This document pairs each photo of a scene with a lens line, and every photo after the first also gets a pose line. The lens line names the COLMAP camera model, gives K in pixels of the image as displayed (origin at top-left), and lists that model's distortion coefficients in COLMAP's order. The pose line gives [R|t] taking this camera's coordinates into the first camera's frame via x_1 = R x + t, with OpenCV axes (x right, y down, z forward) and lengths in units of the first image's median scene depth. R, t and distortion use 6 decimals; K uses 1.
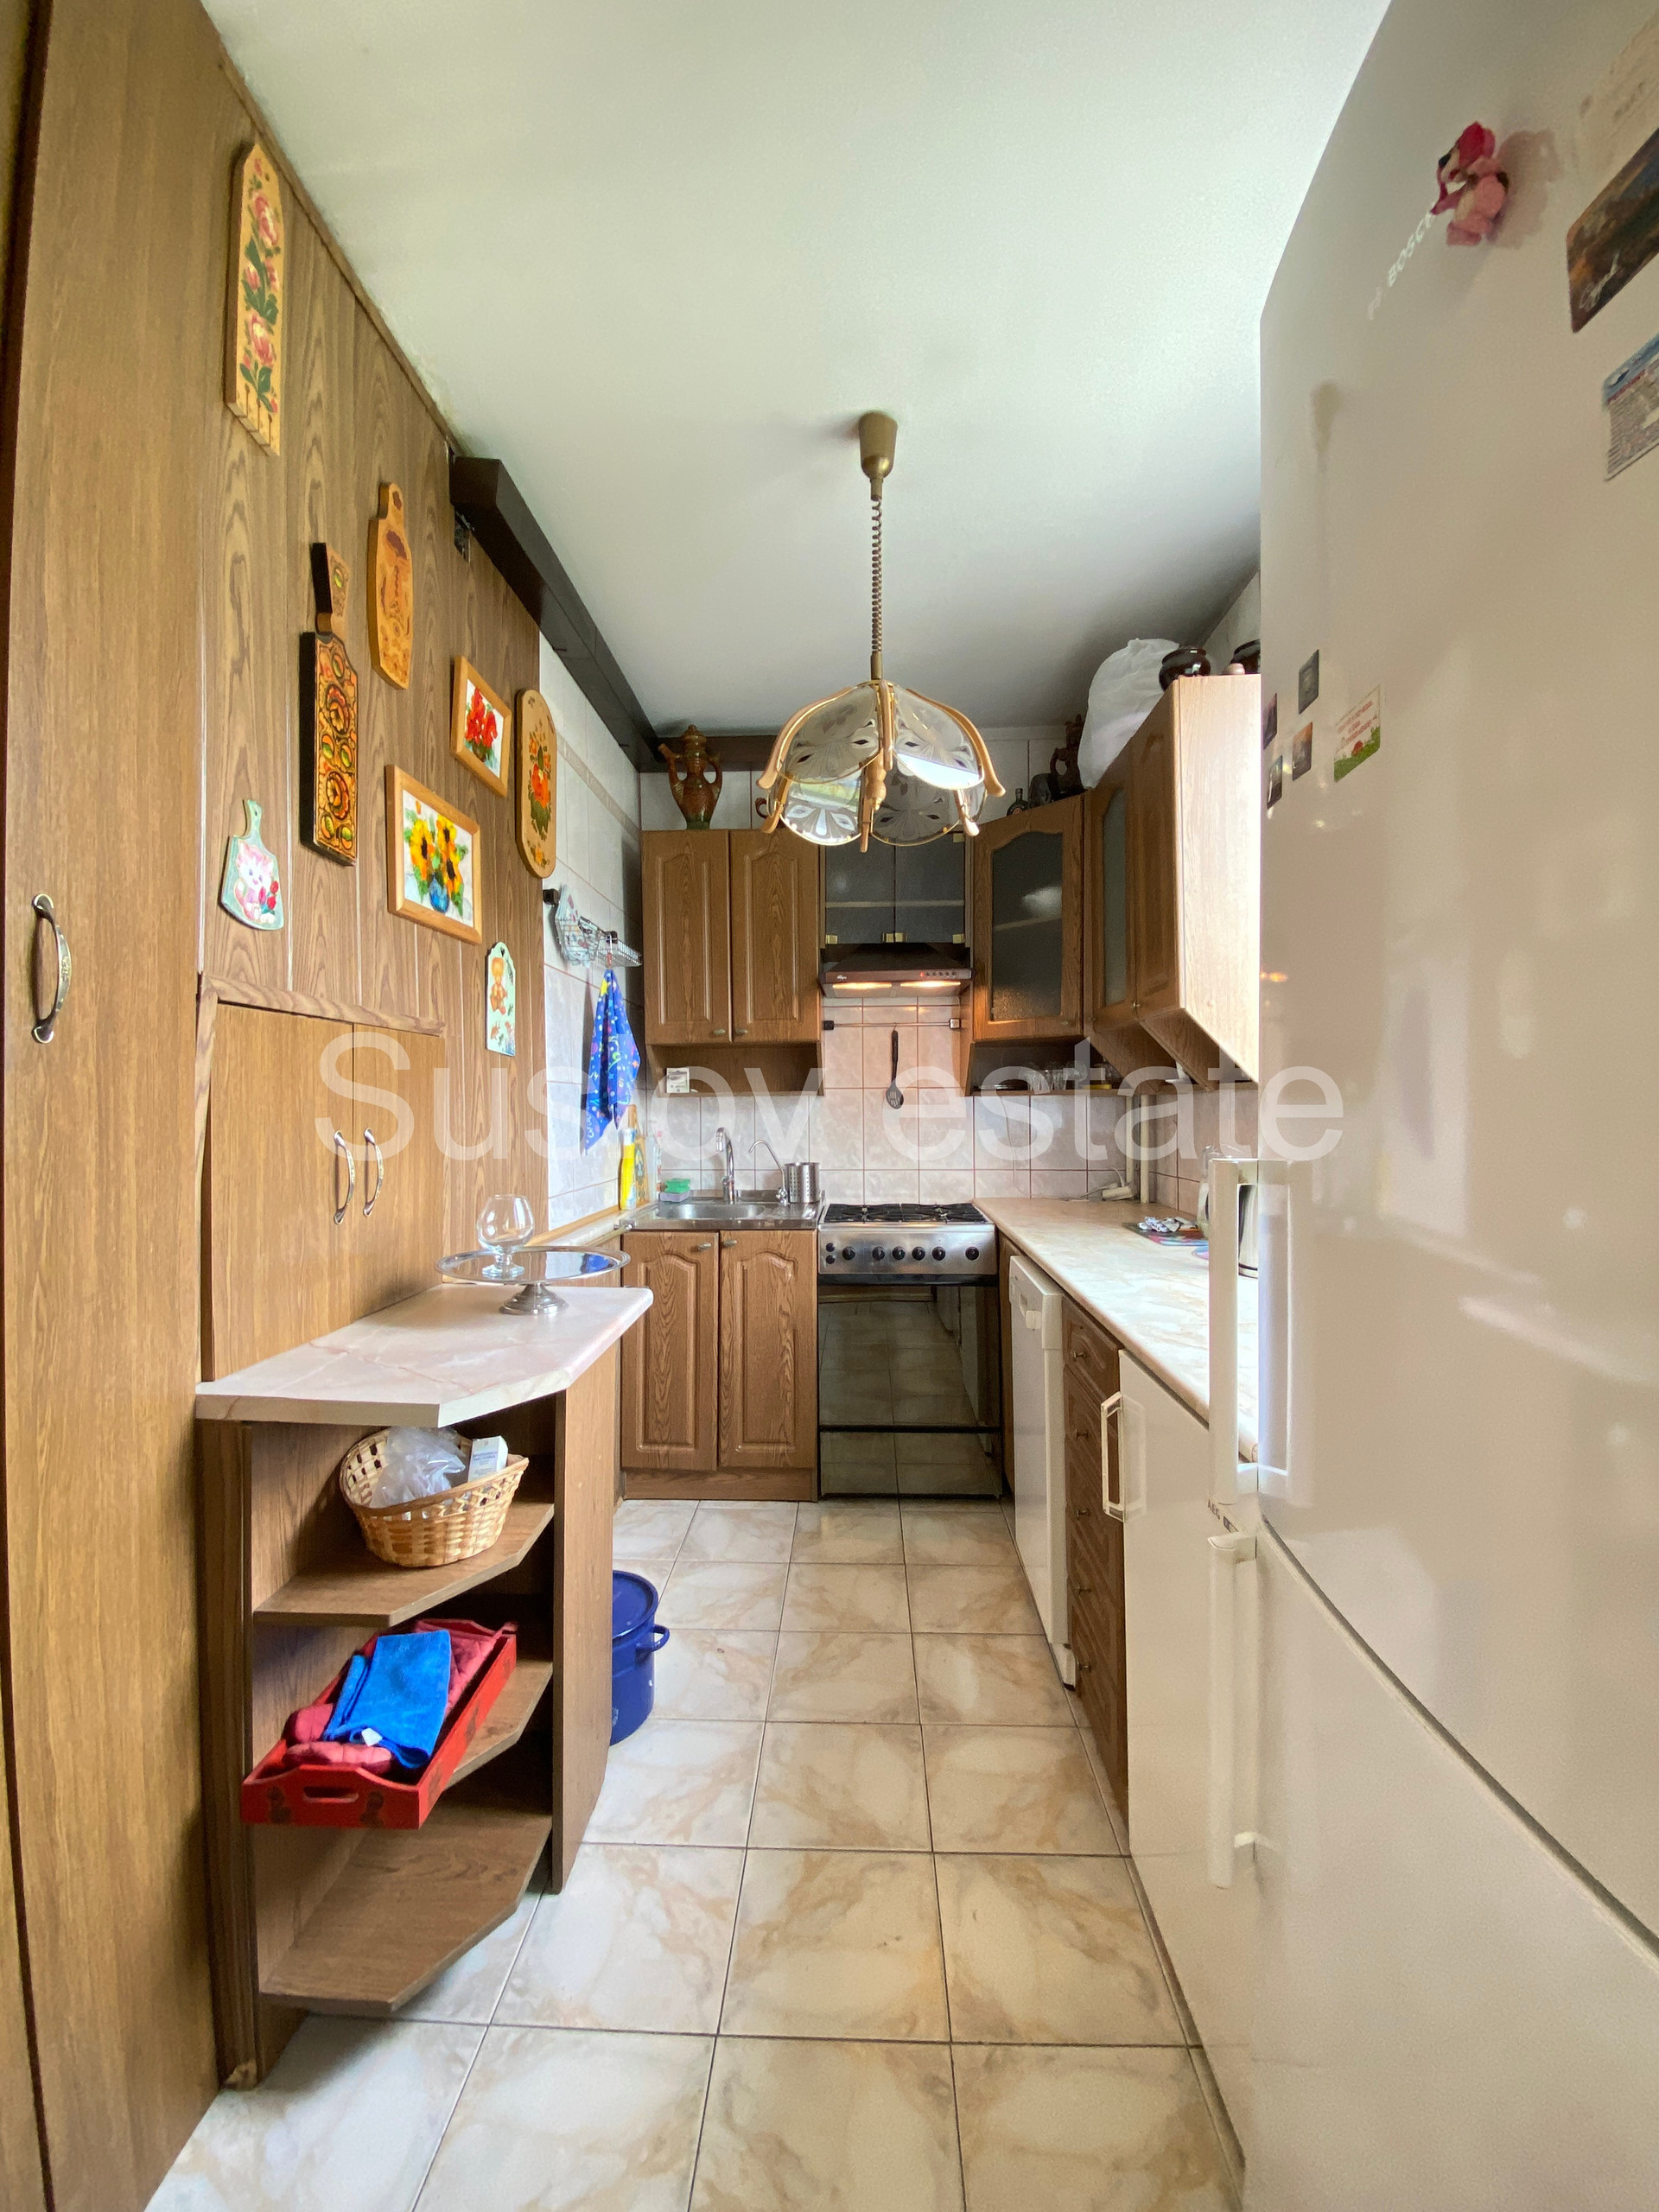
lens RADIAL K [[913.4, 0, 826.5], [0, 913.4, 1103.1], [0, 0, 1]] dist [0.009444, -0.014365]
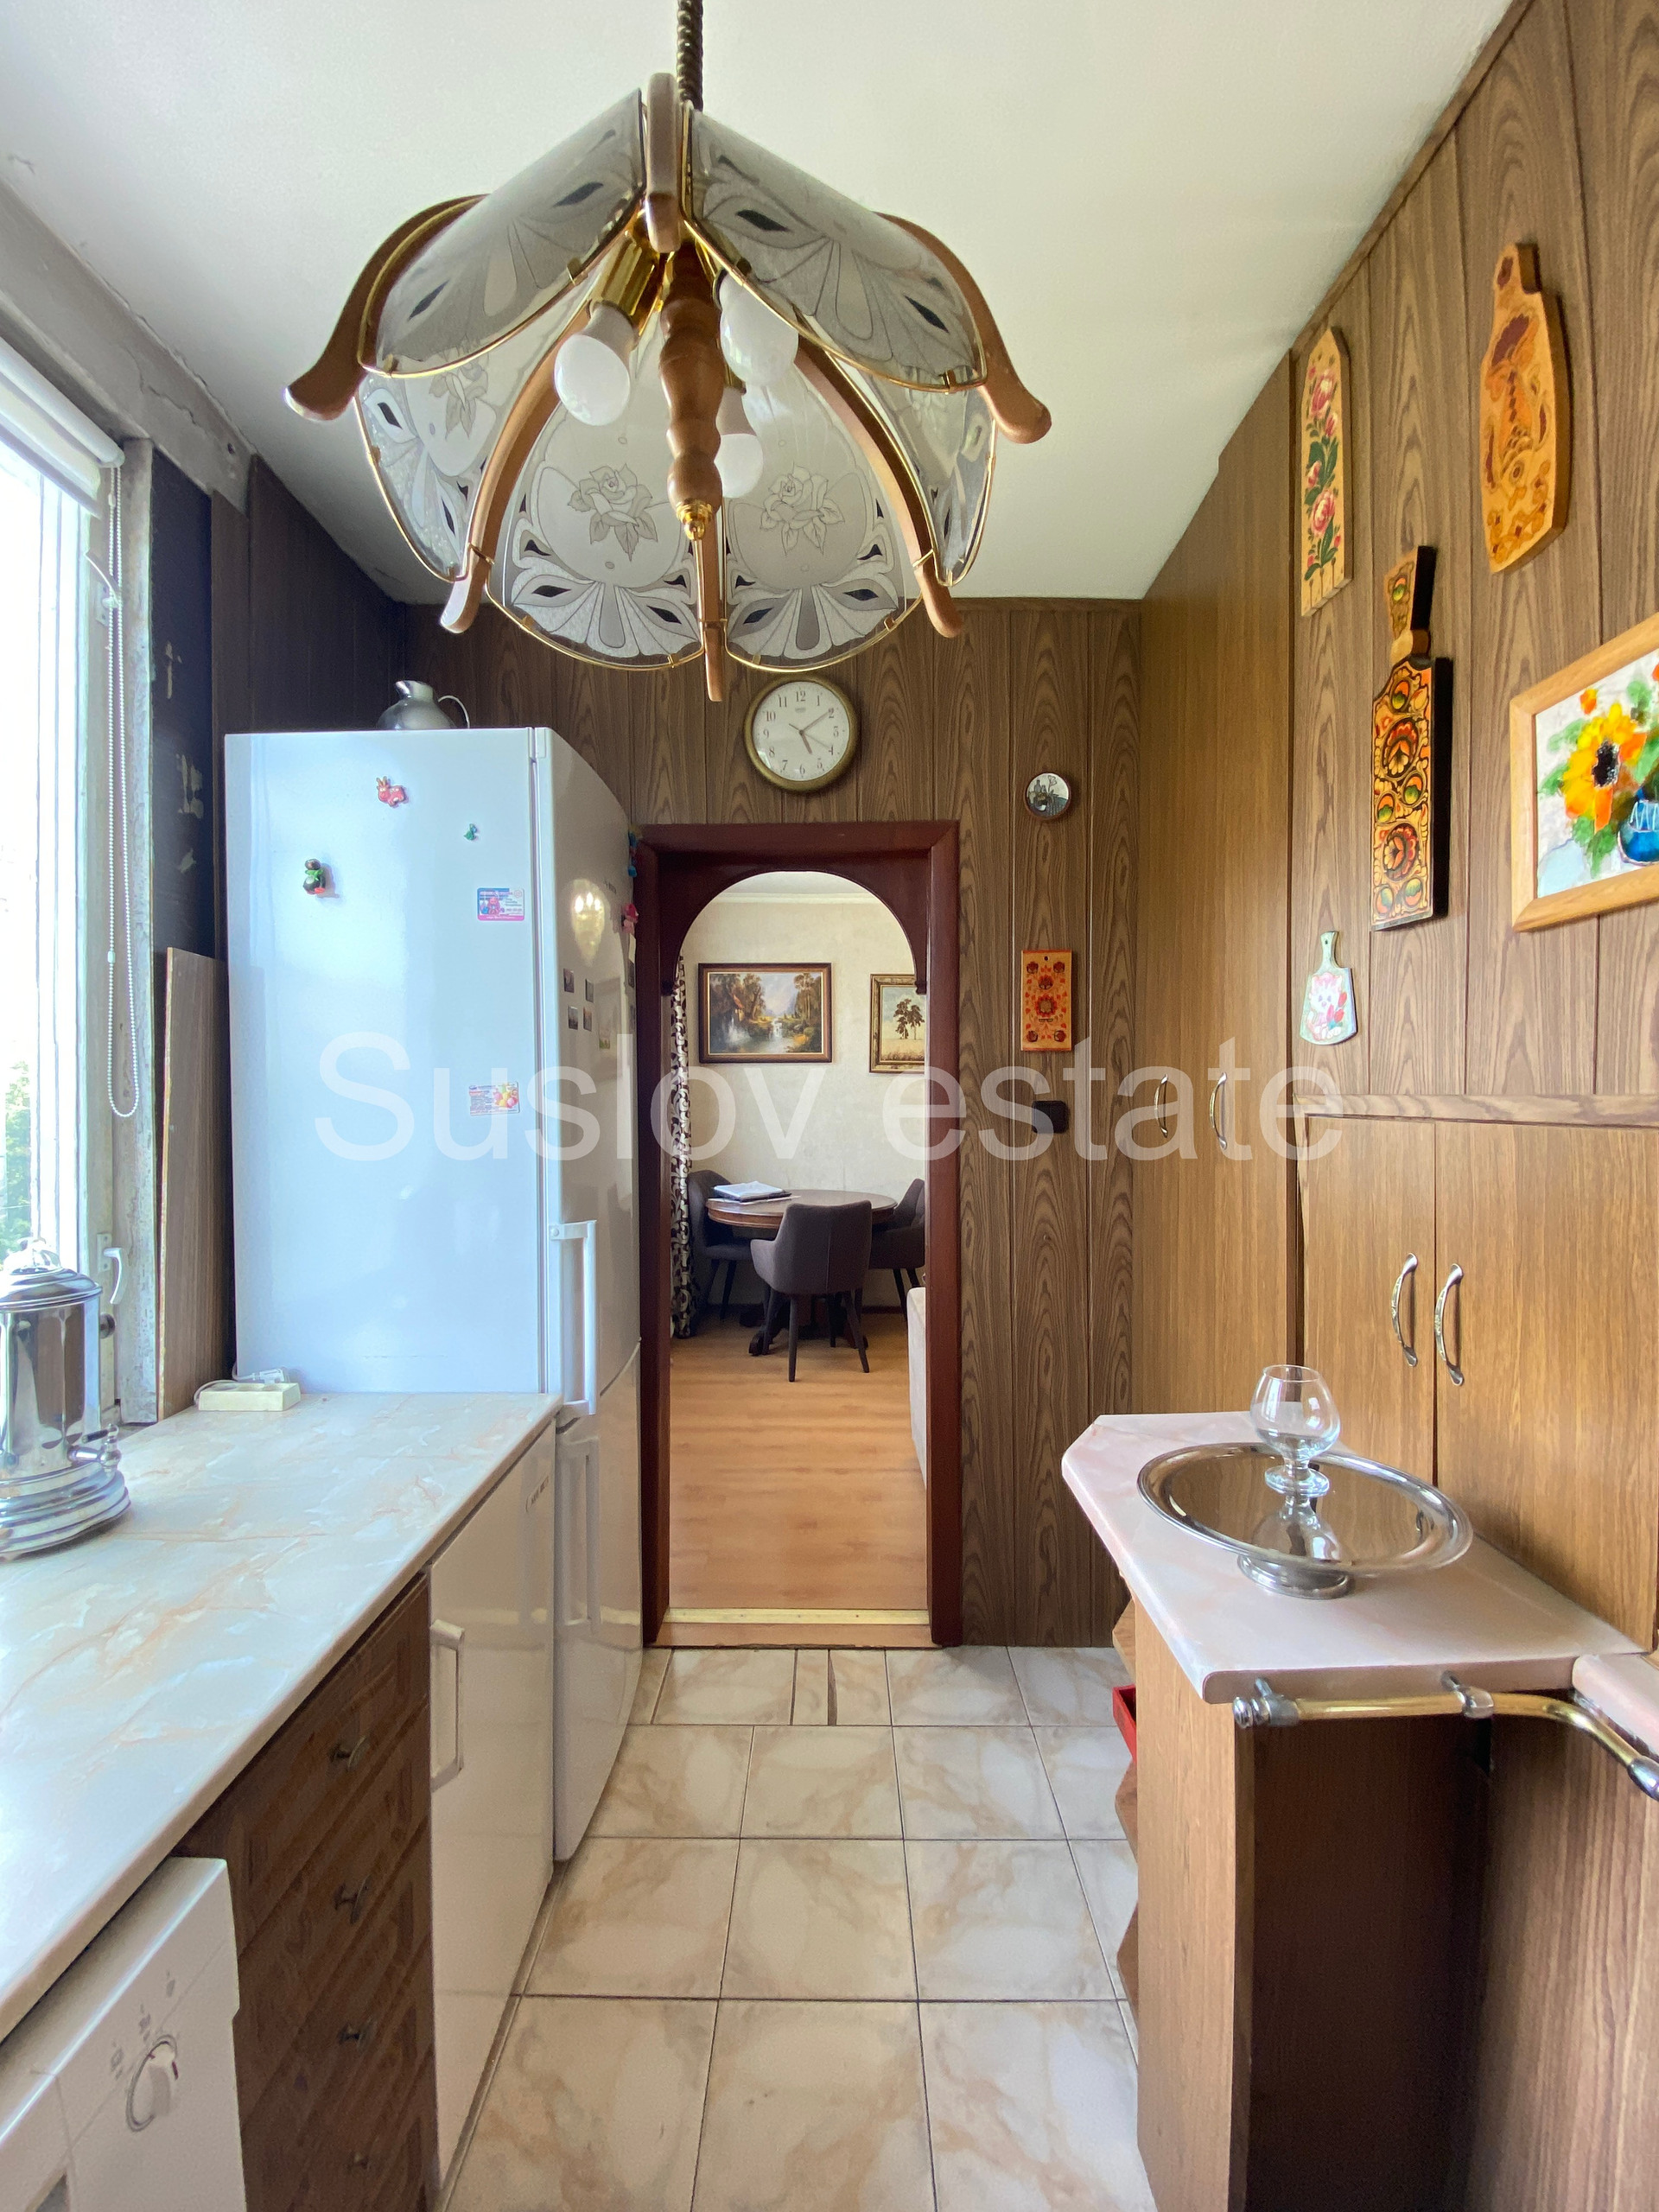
lens RADIAL K [[913.4, 0, 824.3], [0, 913.4, 1109.3], [0, 0, 1]] dist [0.009444, -0.014365]
pose [[-0.999664, 0.009265, -0.024226, 0.015187], [0.008927, 0.999862, 0.014026, -0.117624], [0.024353, 0.013805, -0.999608, 1.841616]]
